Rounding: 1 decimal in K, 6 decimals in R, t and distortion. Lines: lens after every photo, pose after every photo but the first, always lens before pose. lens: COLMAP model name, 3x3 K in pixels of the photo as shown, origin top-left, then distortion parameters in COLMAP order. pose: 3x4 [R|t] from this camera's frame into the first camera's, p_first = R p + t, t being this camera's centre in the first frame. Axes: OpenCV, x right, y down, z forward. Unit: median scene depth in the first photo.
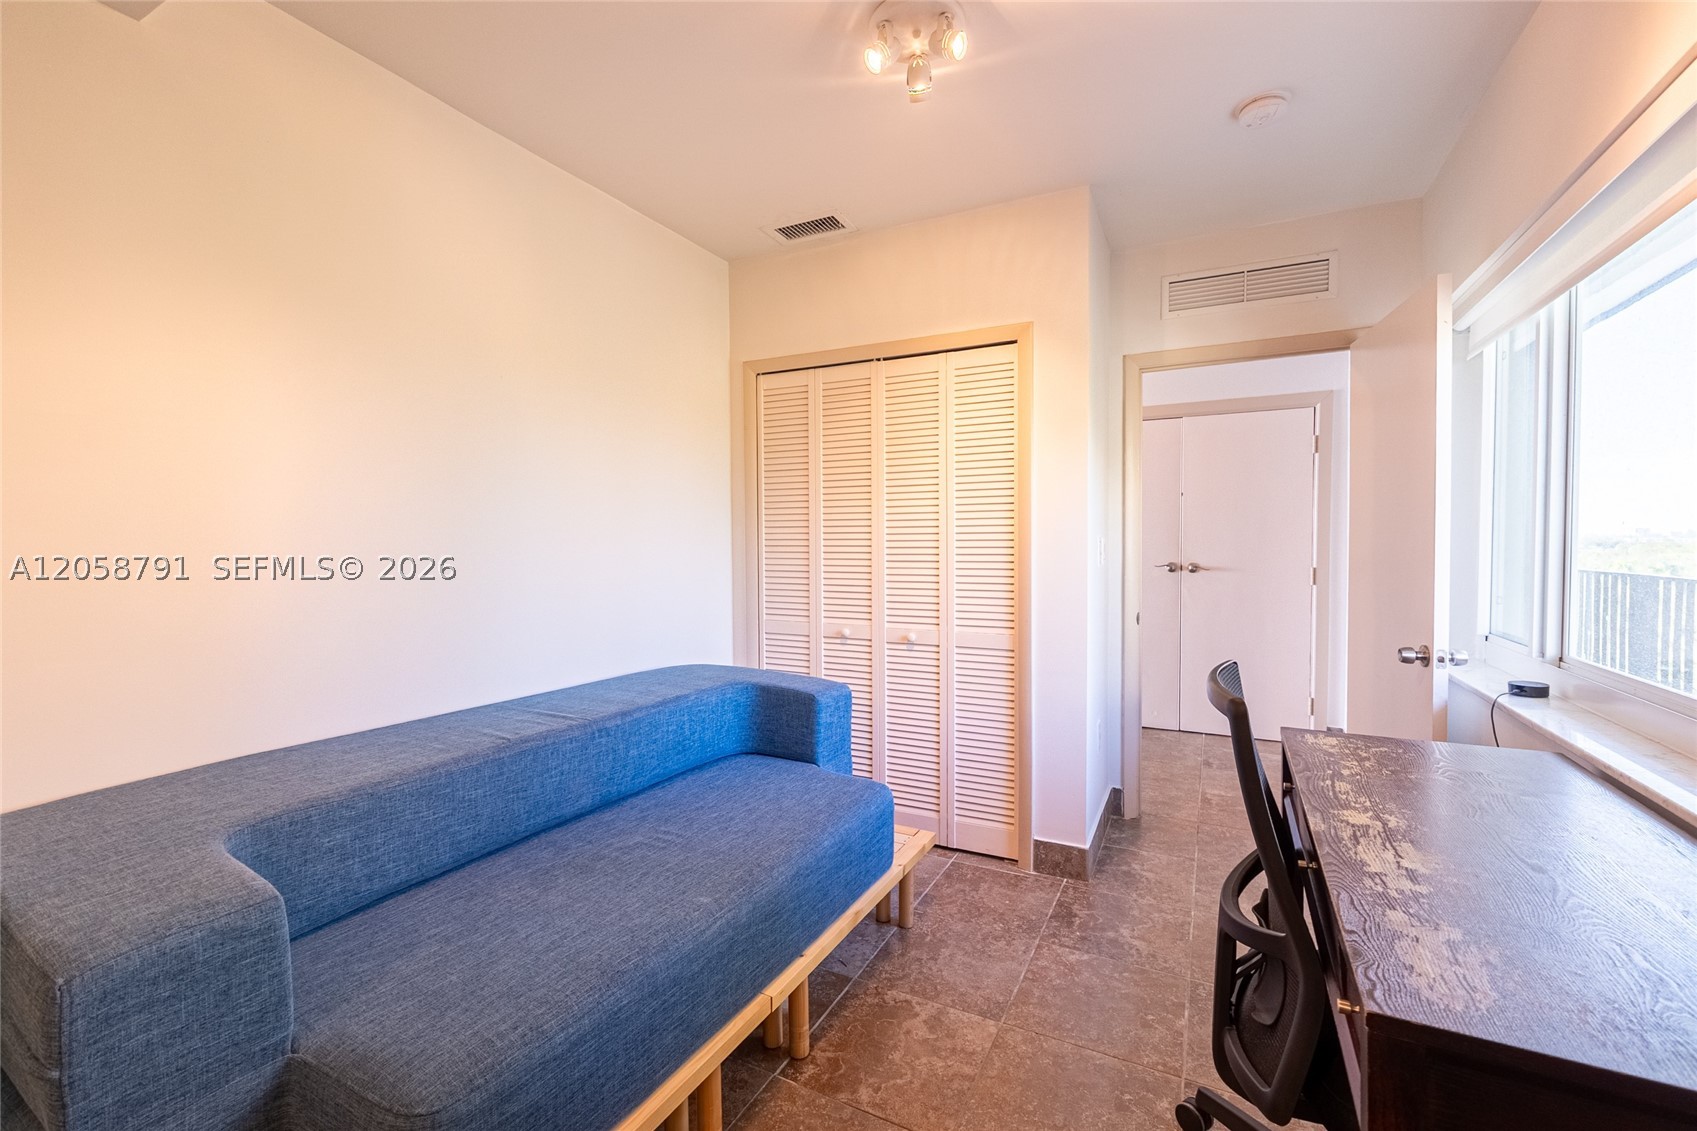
lens RADIAL K [[731.0, 0, 834.3], [0, 731.0, 564.4], [0, 0, 1]] dist [-0.001280, 0.000464]
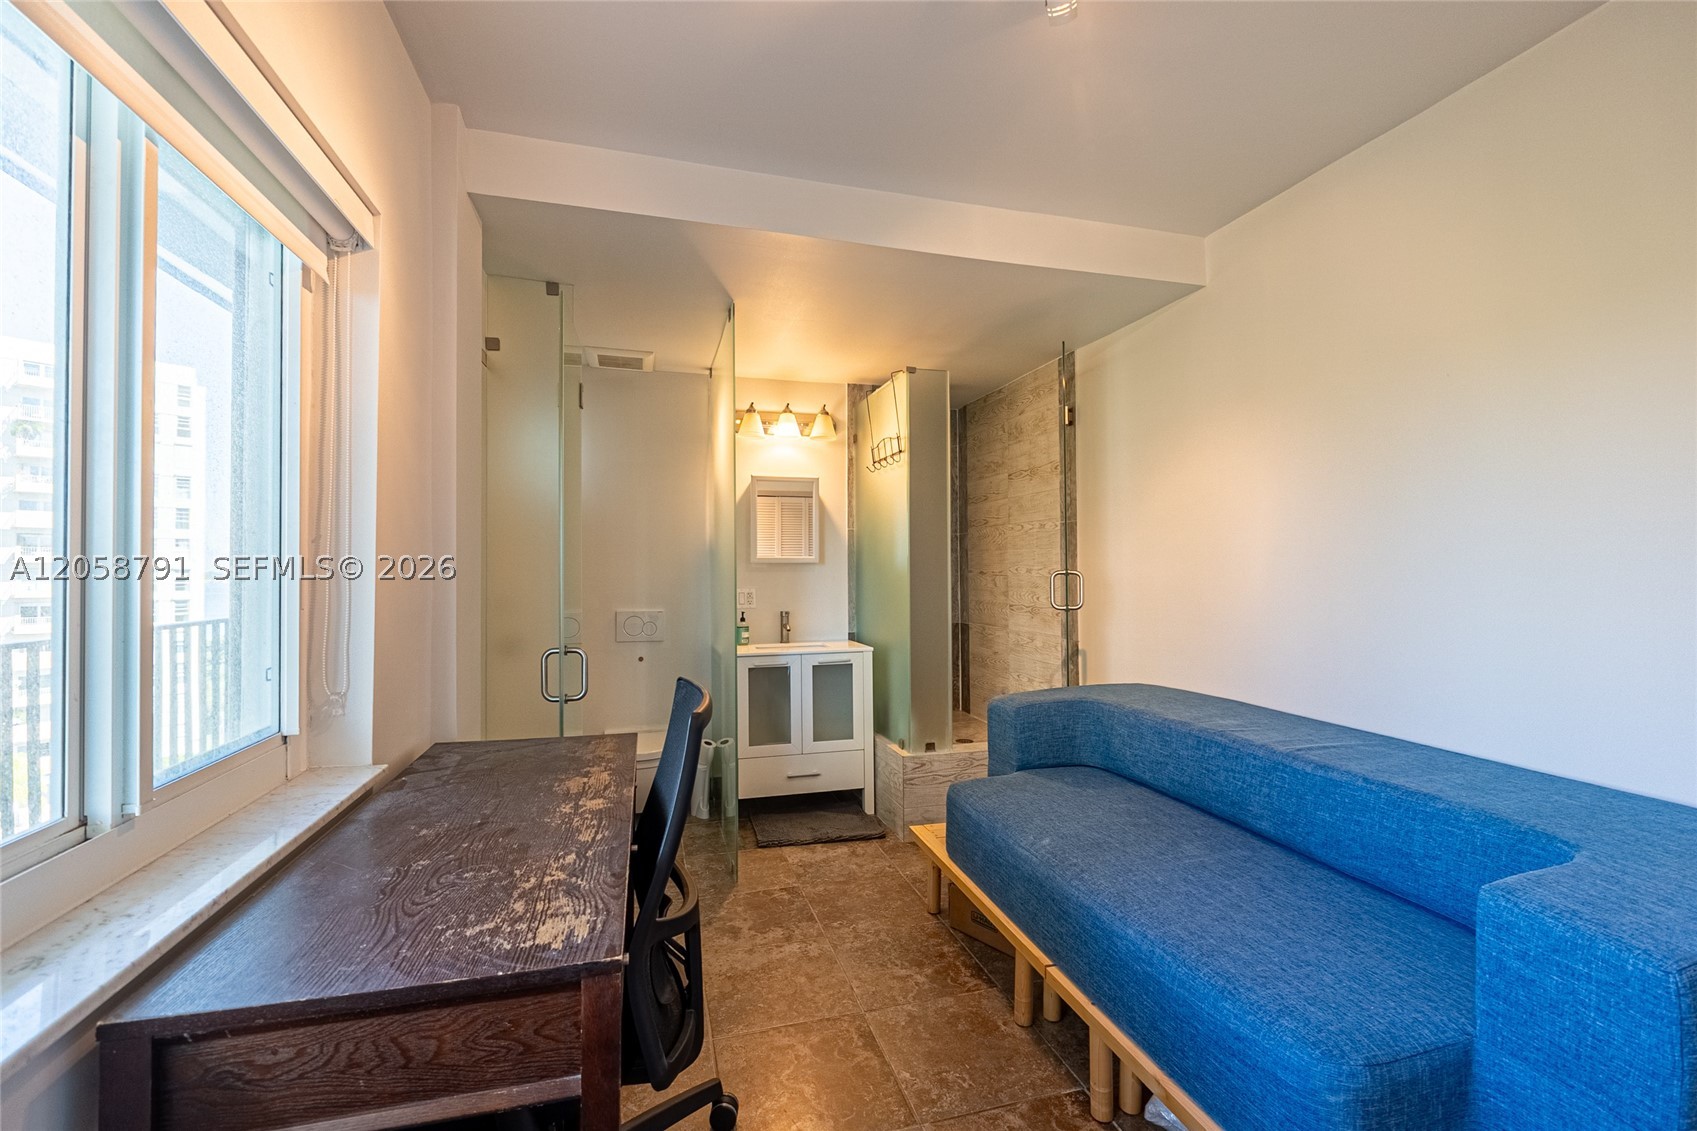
lens RADIAL K [[731.0, 0, 842.0], [0, 731.0, 561.3], [0, 0, 1]] dist [-0.001280, 0.000464]
pose [[-0.731378, 0.000136, -0.681973, 1.082235], [-0.014102, 0.999783, 0.015322, -0.063405], [0.681827, 0.020823, -0.731217, 1.876271]]
